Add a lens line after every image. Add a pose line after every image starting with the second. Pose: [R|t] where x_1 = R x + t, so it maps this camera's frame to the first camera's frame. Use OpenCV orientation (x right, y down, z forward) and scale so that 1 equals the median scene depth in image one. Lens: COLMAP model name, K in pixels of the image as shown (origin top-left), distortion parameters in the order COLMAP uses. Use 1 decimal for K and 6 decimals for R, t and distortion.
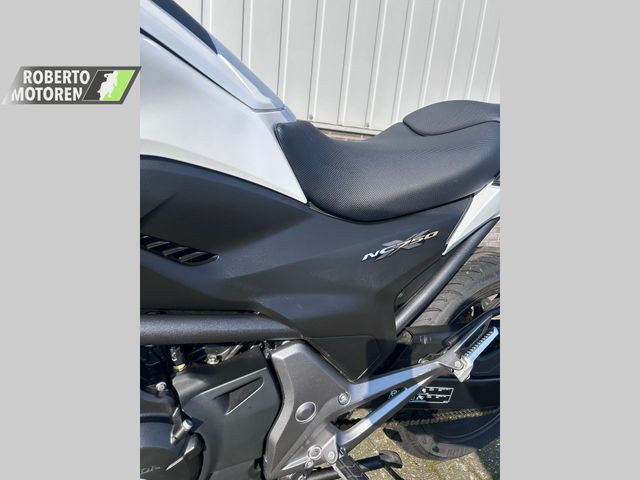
lens RADIAL K [[371.3, 0, 320.0], [0, 371.3, 240.0], [0, 0, 1]] dist [-0.000339, -0.000165]
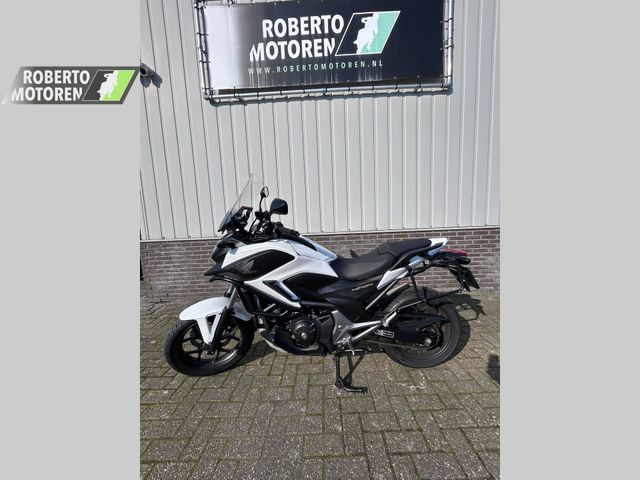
lens RADIAL K [[195.2, 0, 319.7], [0, 195.2, 238.5], [0, 0, 1]] dist [-0.000315, -0.000215]
pose [[0.880325, -0.088654, -0.466013, 0.887073], [0.009613, 0.985514, -0.169323, -0.160079], [0.474273, 0.144579, 0.868425, -1.191866]]
